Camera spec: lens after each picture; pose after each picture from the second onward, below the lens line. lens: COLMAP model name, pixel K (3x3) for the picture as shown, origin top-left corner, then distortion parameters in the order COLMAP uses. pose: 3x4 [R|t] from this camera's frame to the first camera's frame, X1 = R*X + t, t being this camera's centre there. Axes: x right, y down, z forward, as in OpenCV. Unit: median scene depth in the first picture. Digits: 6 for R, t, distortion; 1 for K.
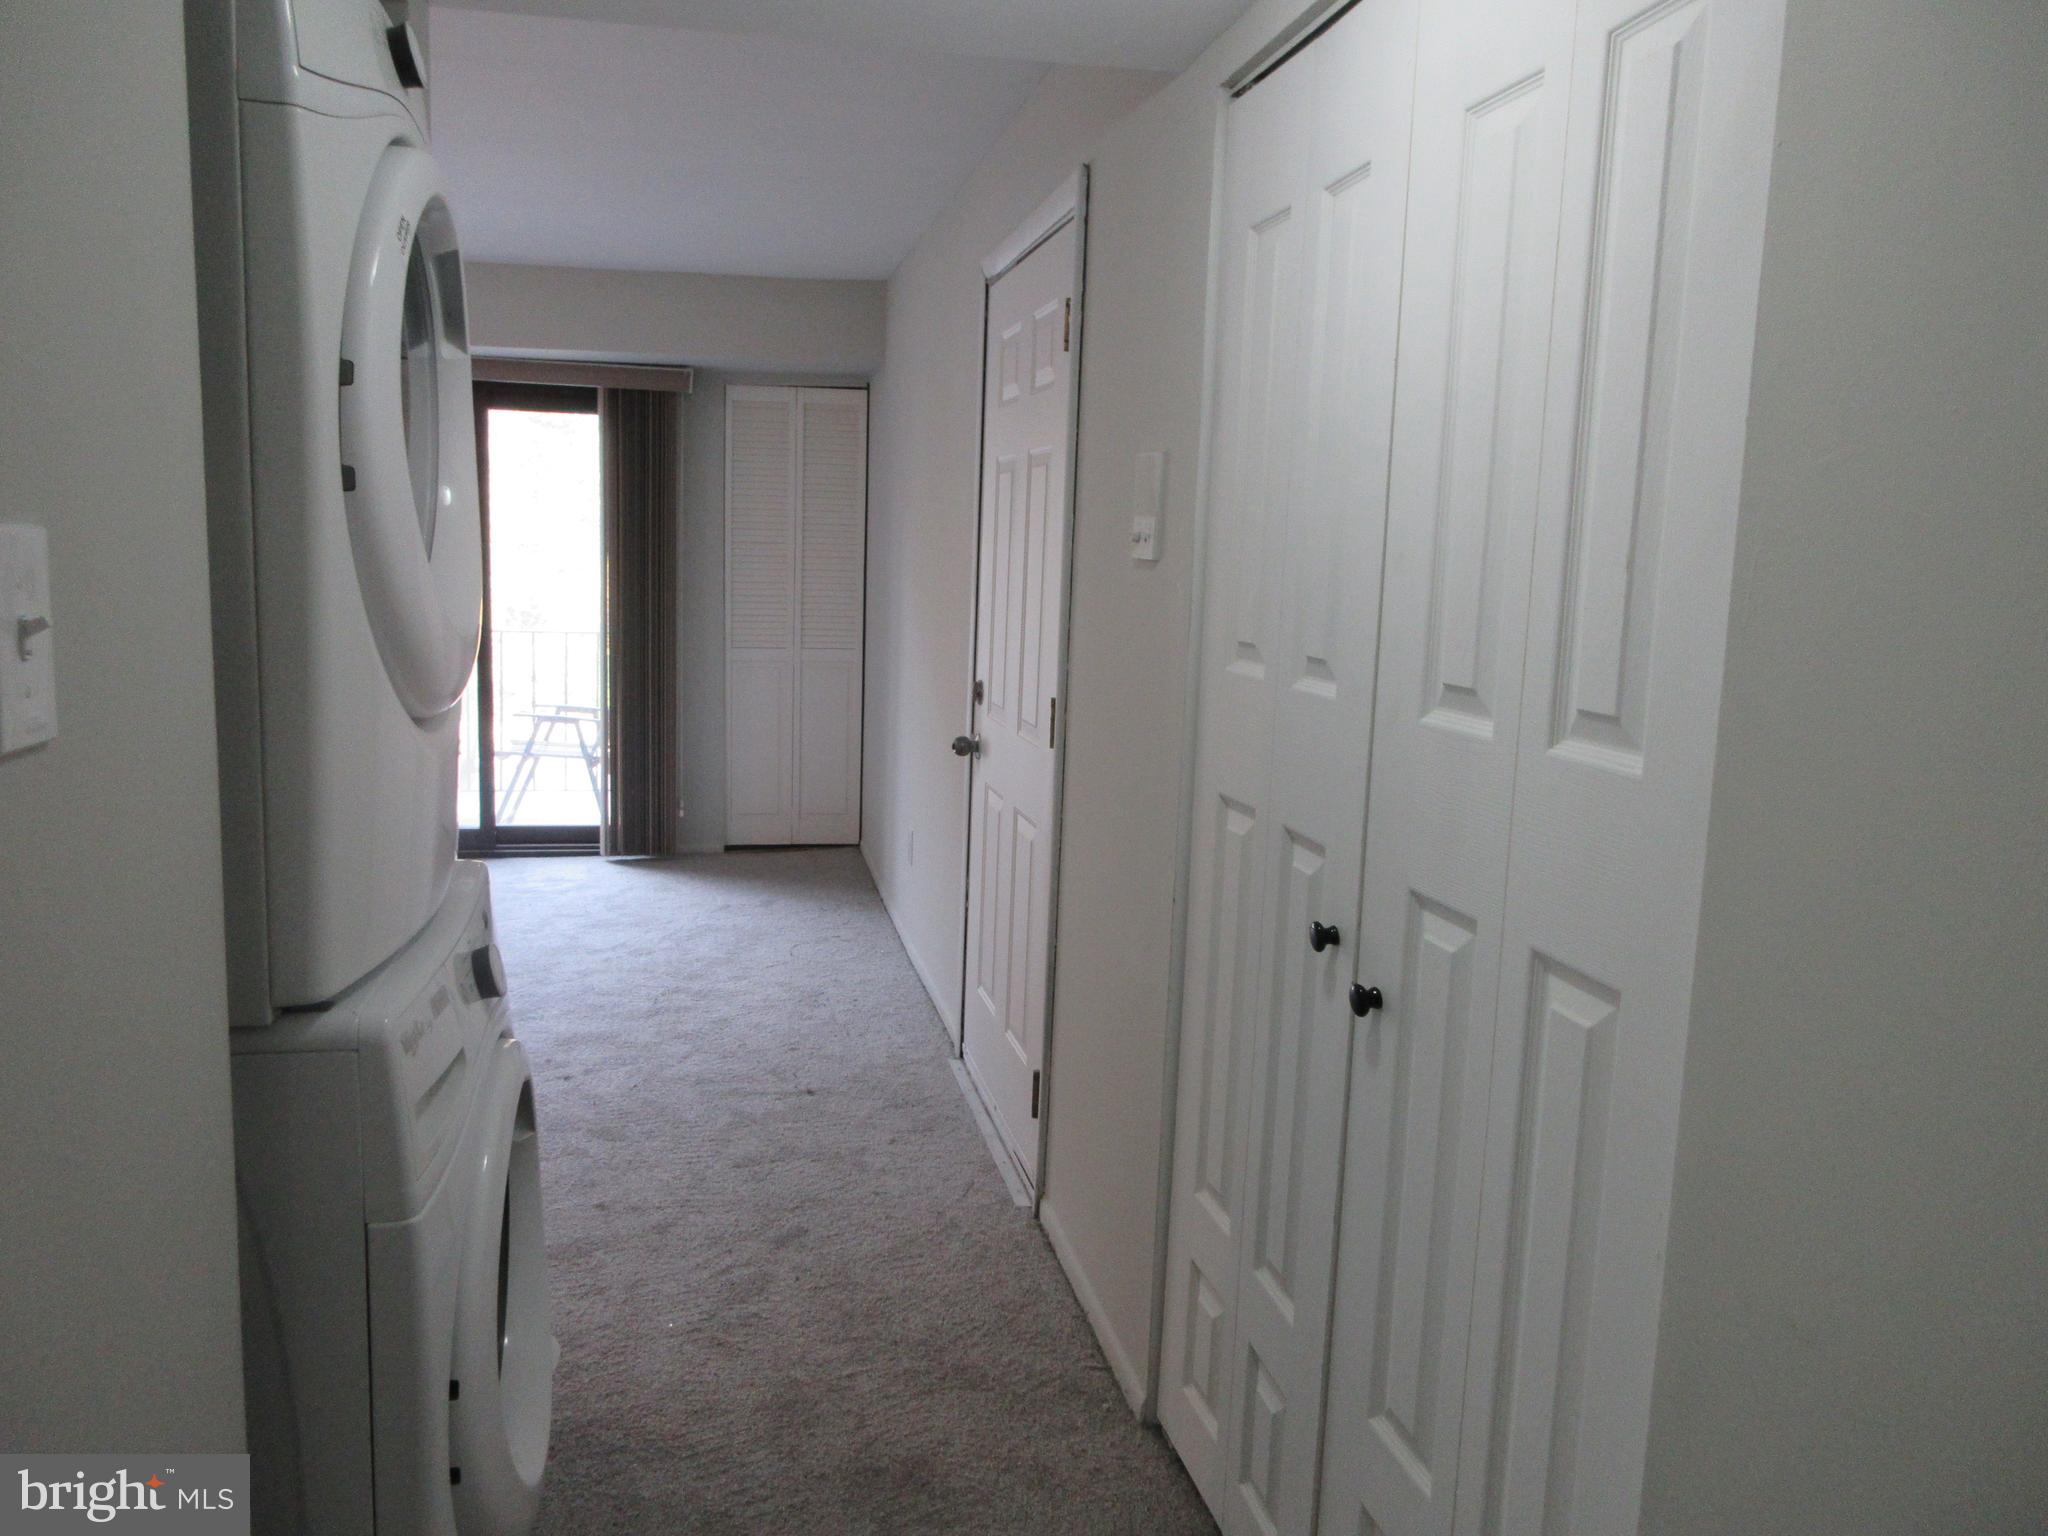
lens RADIAL K [[1532.5, 0, 1024.0], [0, 1532.5, 768.0], [0, 0, 1]] dist [0.009619, -0.000214]
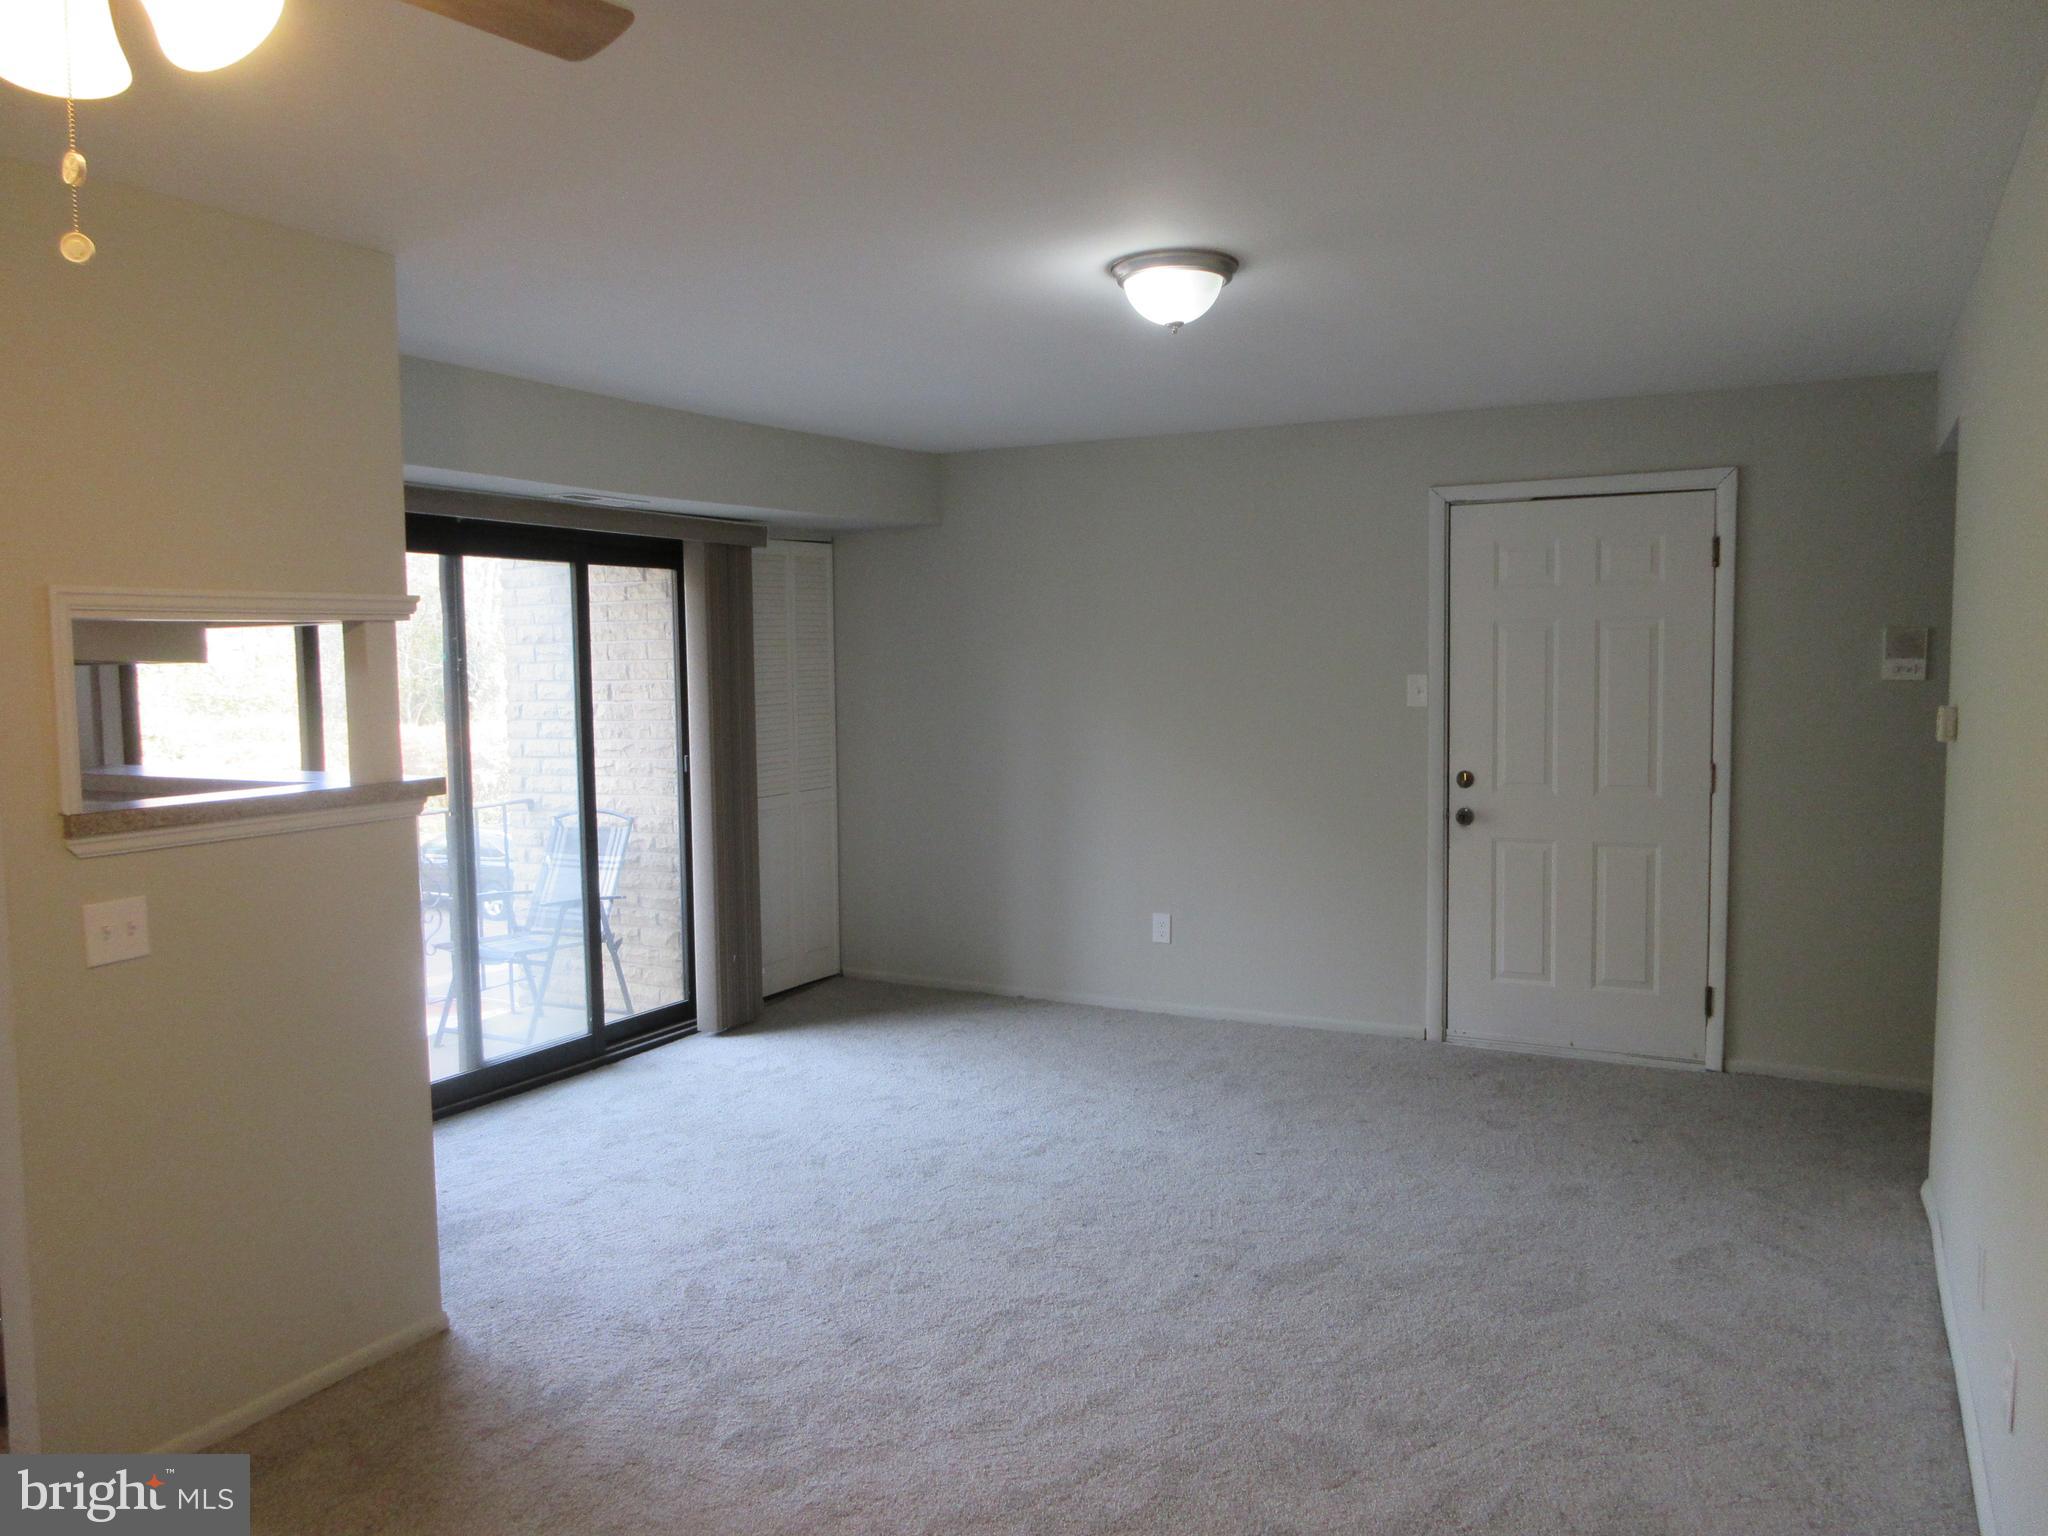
lens RADIAL K [[1532.5, 0, 1024.0], [0, 1532.5, 768.0], [0, 0, 1]] dist [0.009619, -0.000214]
pose [[0.634342, -0.098317, 0.766775, -0.853475], [0.145726, 0.989305, 0.006292, -0.079281], [-0.759193, 0.107748, 0.641885, 0.233960]]
